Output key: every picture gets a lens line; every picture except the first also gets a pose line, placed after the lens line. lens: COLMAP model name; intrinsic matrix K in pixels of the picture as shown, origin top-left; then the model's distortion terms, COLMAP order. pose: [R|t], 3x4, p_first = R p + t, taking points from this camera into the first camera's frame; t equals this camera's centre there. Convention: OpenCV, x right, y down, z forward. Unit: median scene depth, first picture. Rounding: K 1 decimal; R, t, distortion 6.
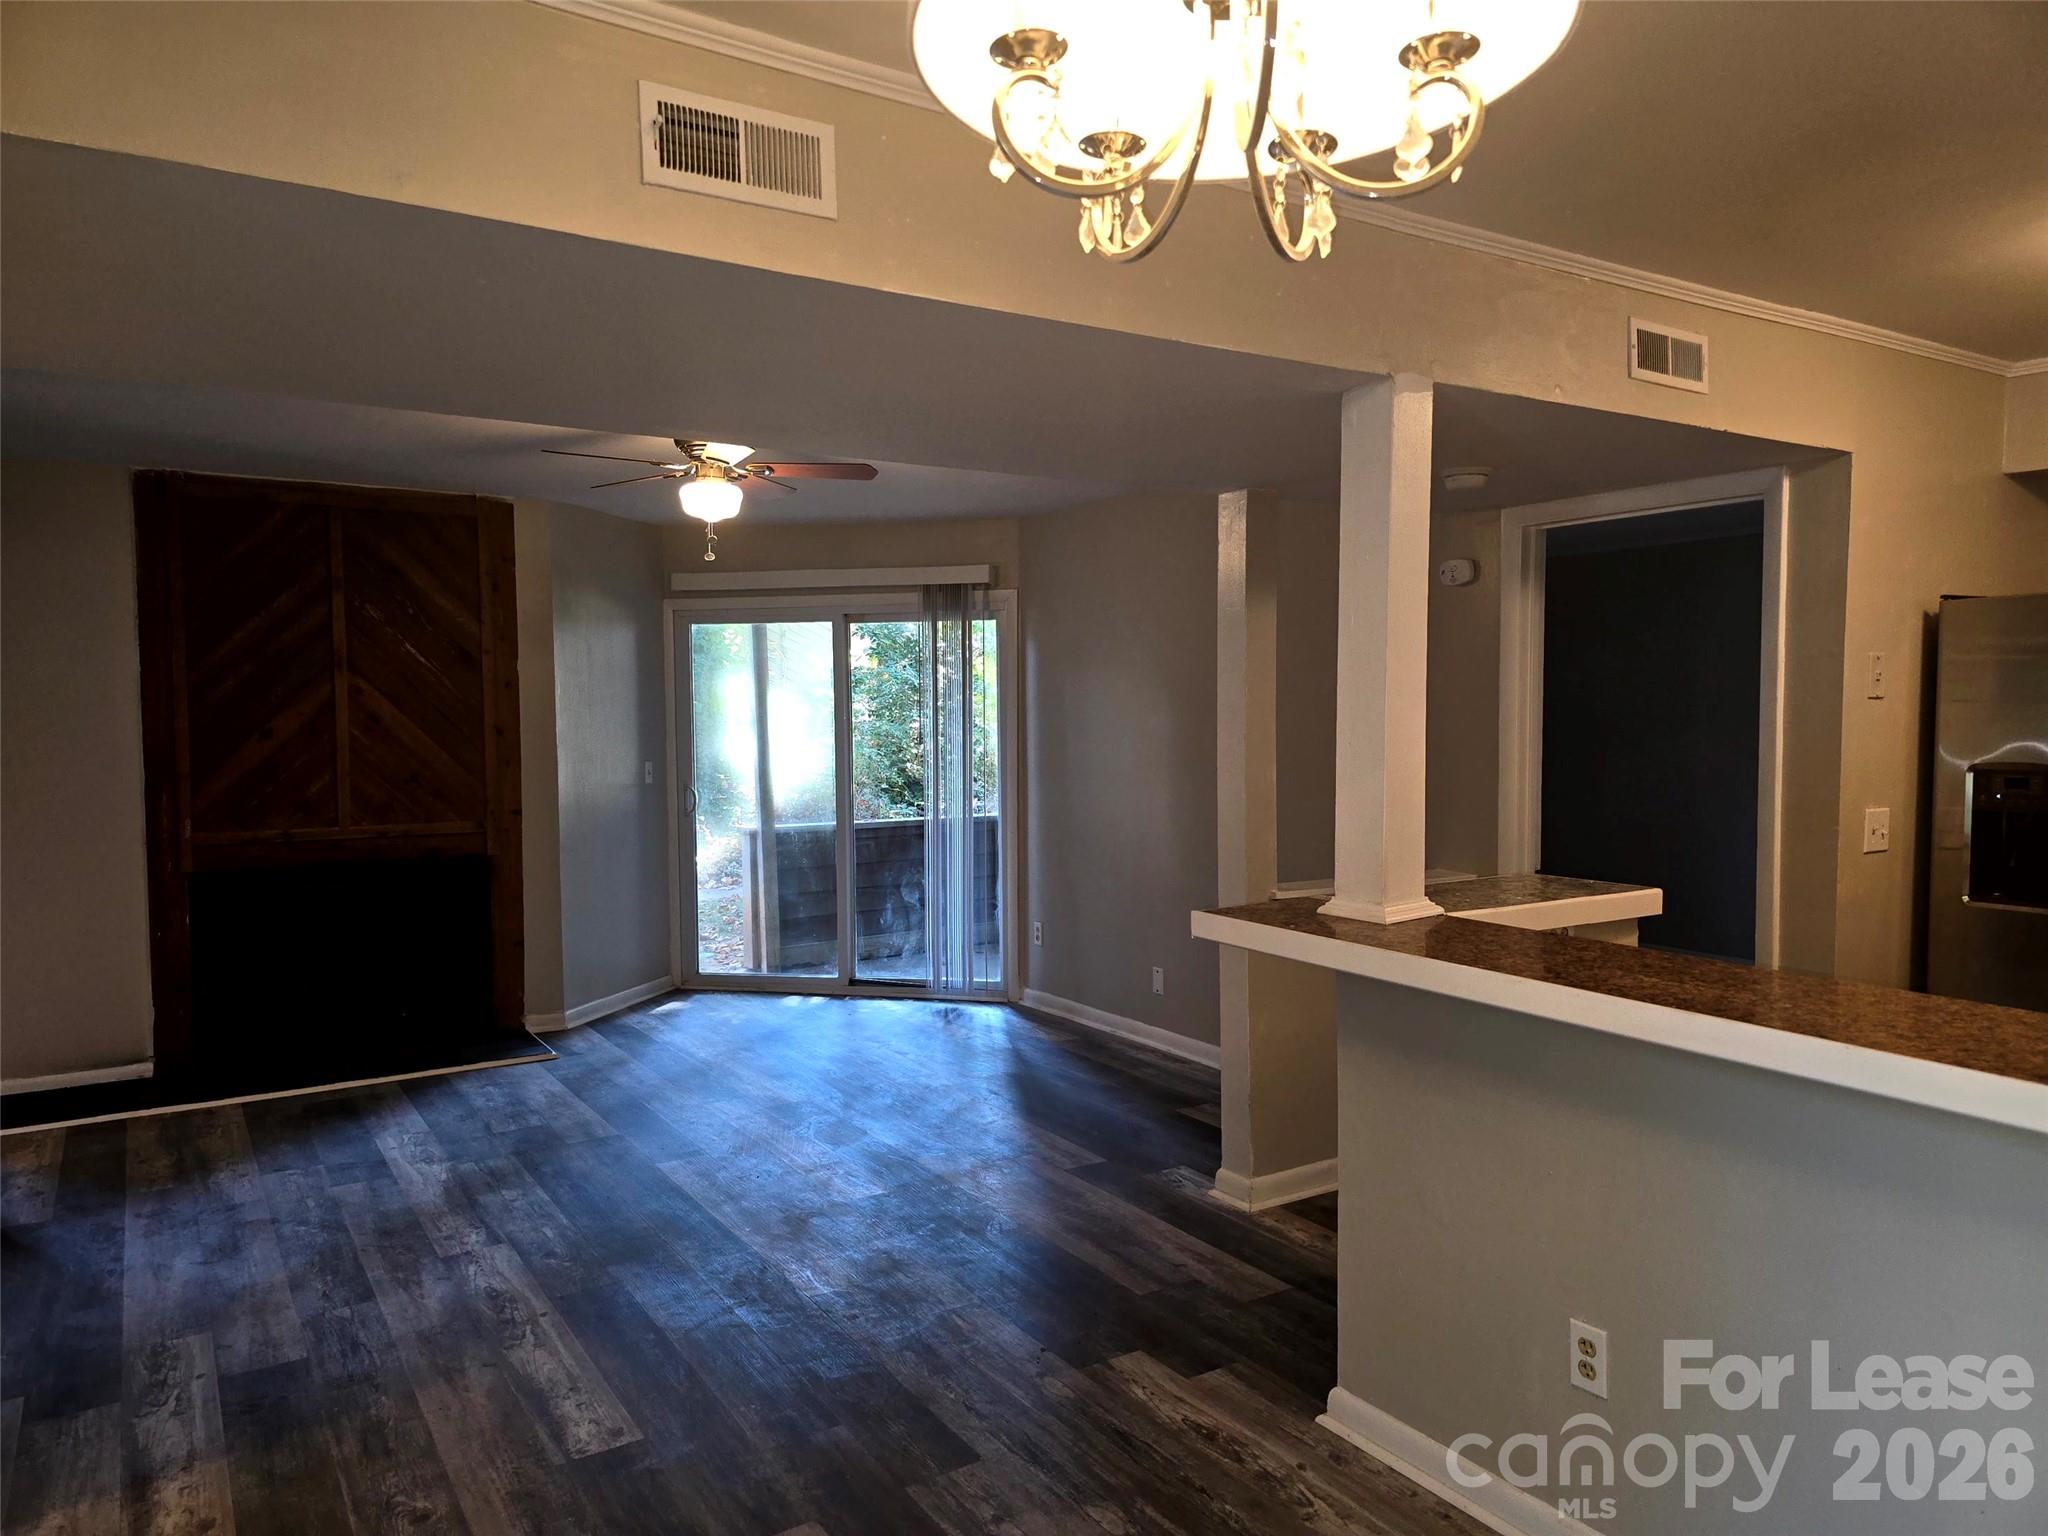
lens RADIAL K [[1392.9, 0, 1028.5], [0, 1392.9, 783.5], [0, 0, 1]] dist [0.050290, -0.041065]
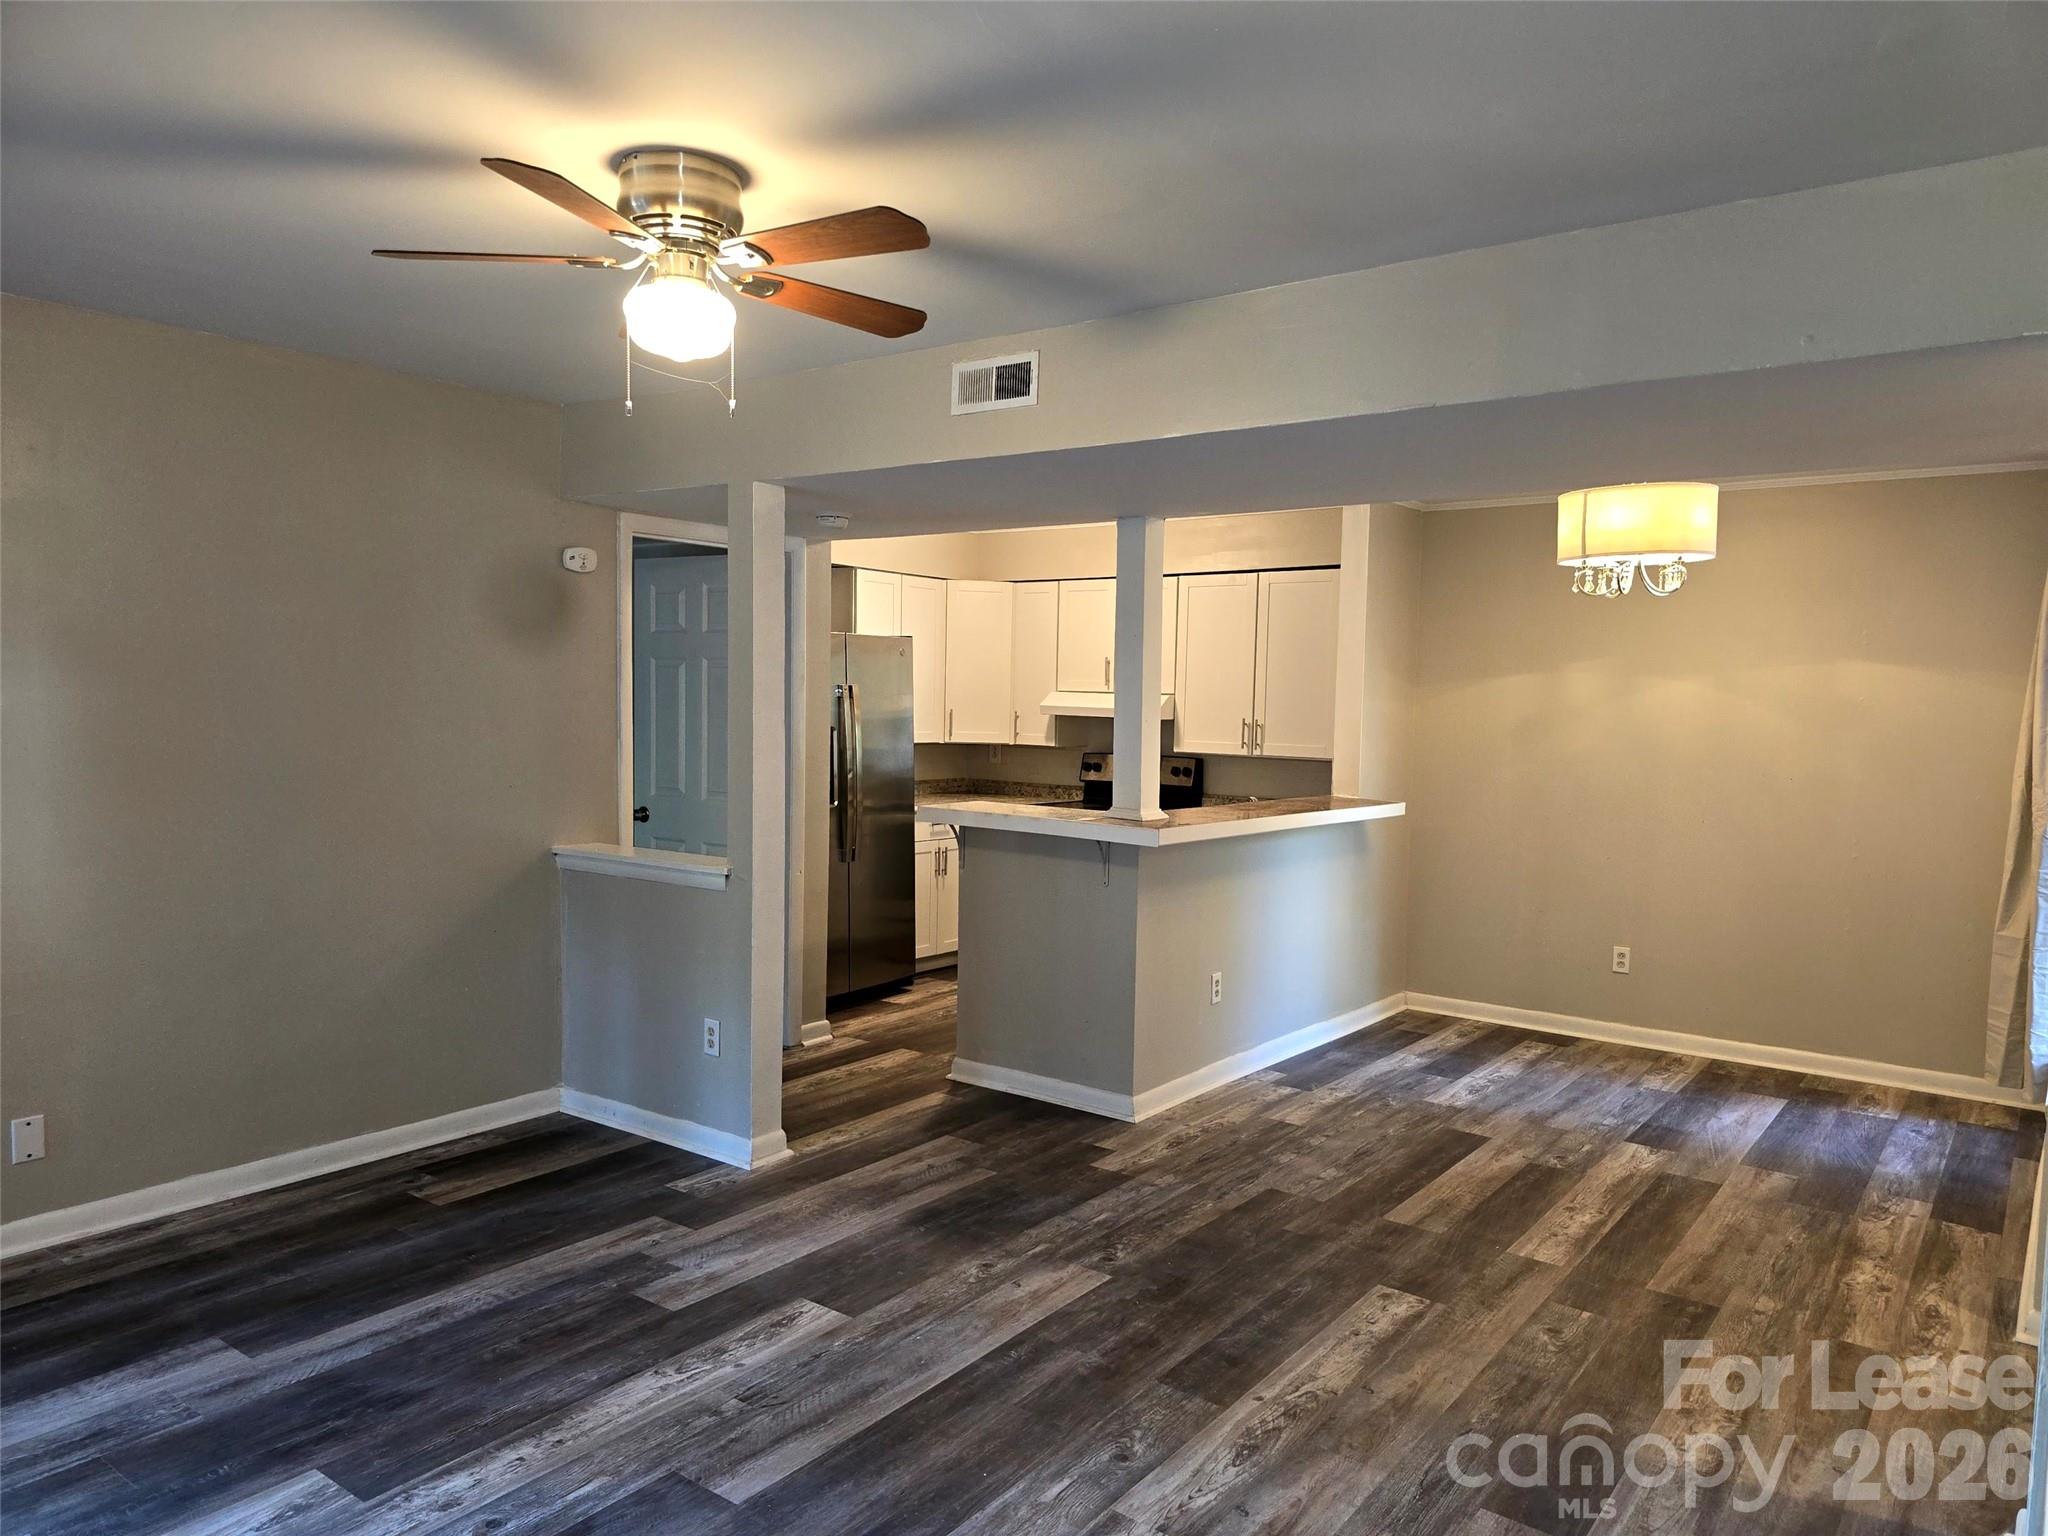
lens RADIAL K [[1392.9, 0, 1028.5], [0, 1392.9, 783.5], [0, 0, 1]] dist [0.050290, -0.041065]
pose [[-0.358329, -0.063175, 0.931455, -1.166921], [0.034222, 0.996149, 0.080727, -0.085047], [-0.932968, 0.060803, -0.354787, 1.531044]]
